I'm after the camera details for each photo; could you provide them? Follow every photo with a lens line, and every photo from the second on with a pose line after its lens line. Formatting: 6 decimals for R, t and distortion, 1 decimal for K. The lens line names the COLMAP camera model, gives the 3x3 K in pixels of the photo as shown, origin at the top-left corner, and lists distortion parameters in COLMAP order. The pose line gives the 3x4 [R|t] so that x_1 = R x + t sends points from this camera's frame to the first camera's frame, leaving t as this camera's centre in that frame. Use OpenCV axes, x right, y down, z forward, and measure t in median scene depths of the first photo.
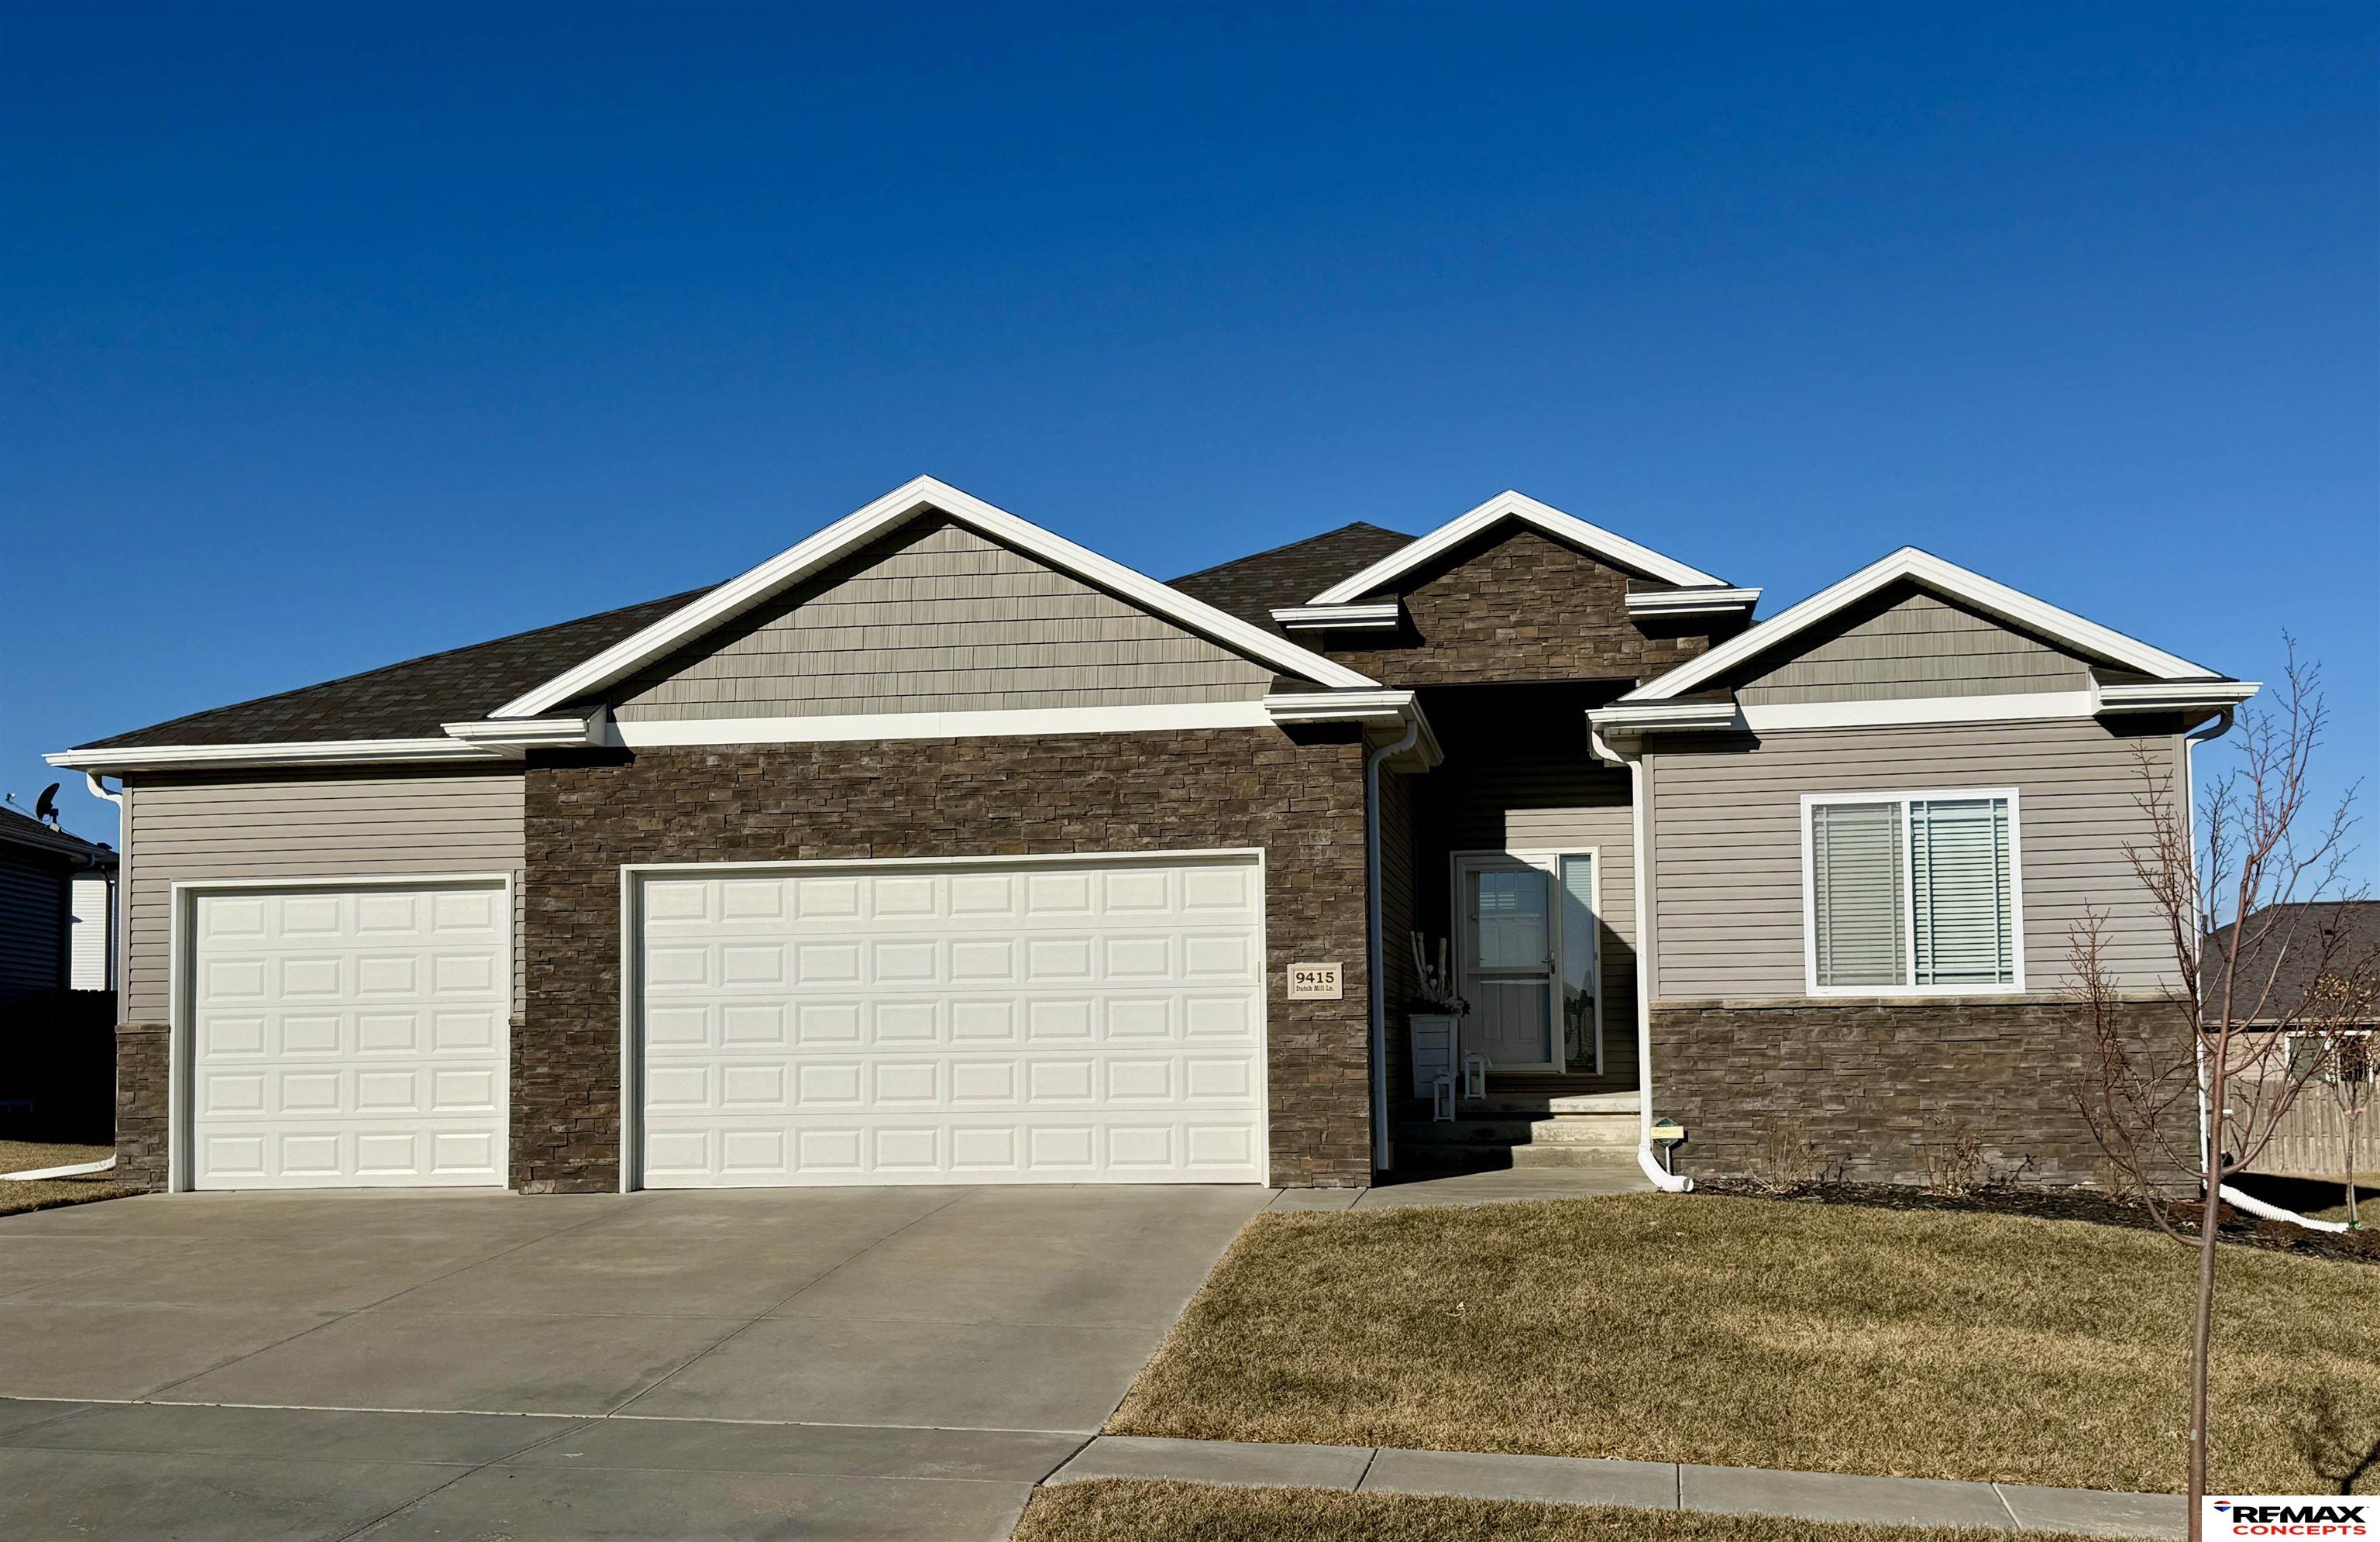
lens RADIAL K [[3543.8, 0, 1190.0], [0, 3543.8, 771.0], [0, 0, 1]] dist [-0.015769, -0.005903]
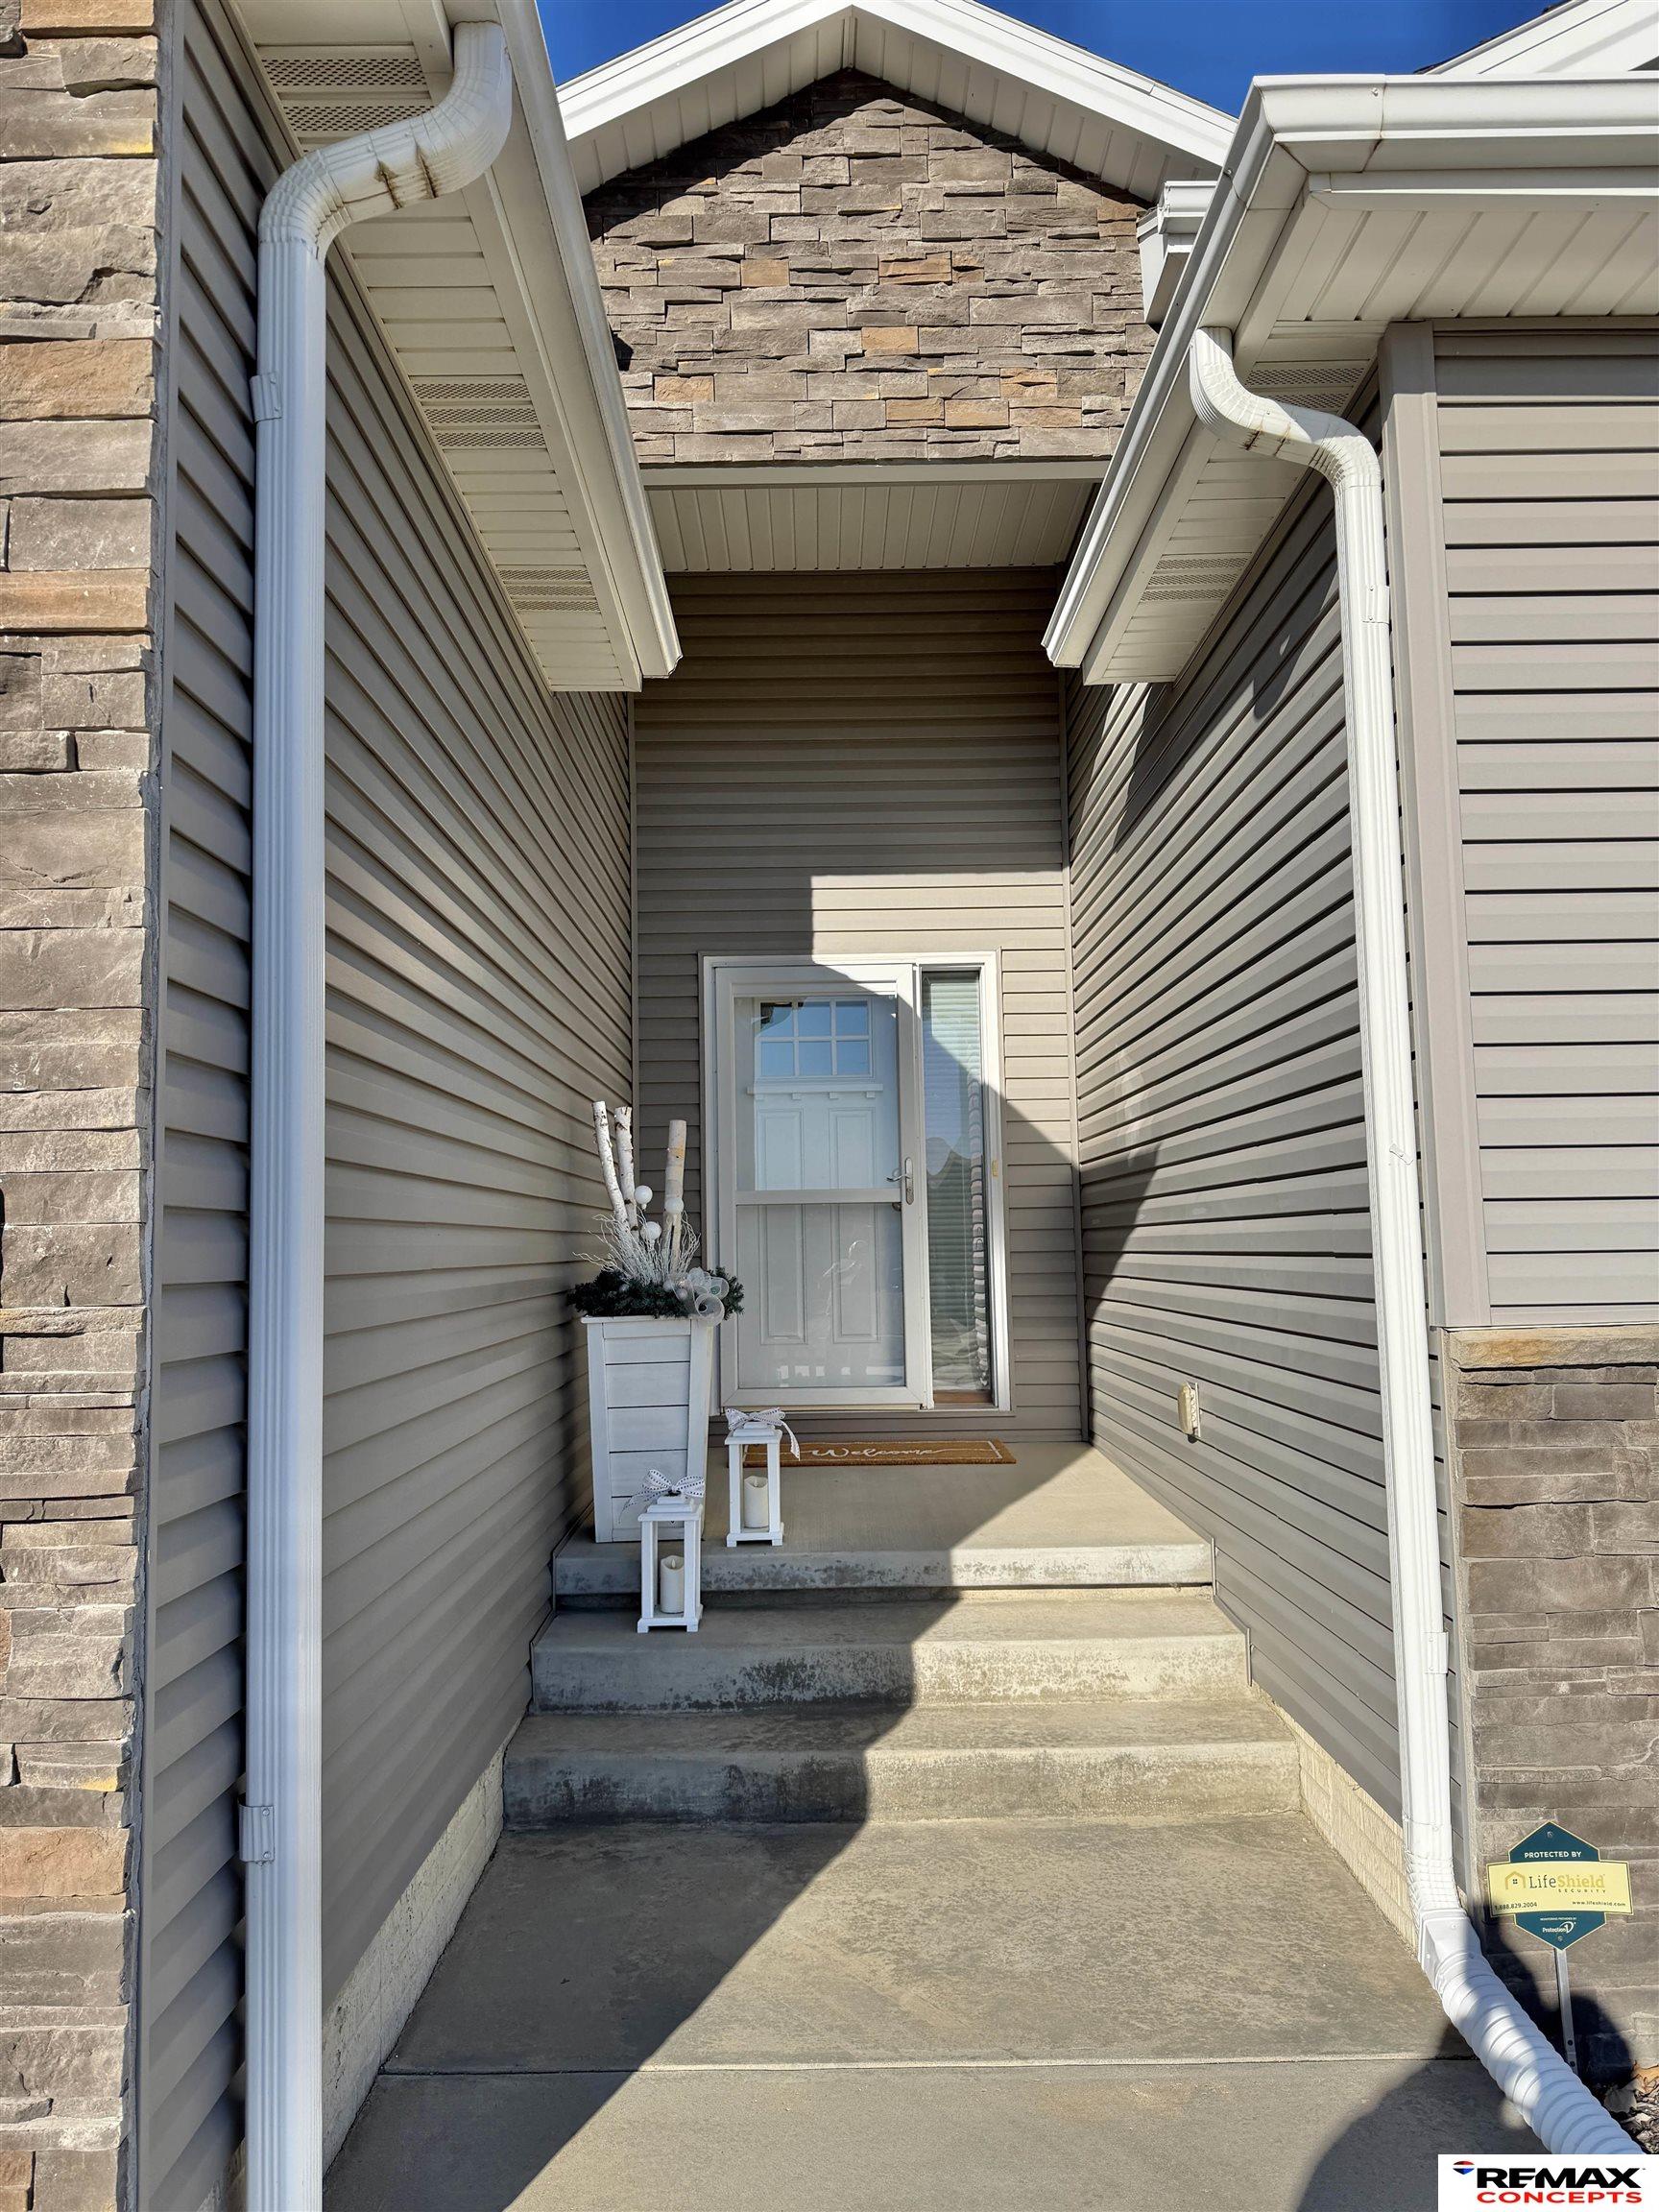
lens RADIAL K [[1576.8, 0, 829.5], [0, 1576.8, 1106.0], [0, 0, 1]] dist [0.204746, 0.000225]
pose [[0.989925, 0.006310, 0.141454, 0.063064], [-0.006929, 0.999968, 0.003881, 0.044655], [-0.141425, -0.004822, 0.989937, 0.818011]]
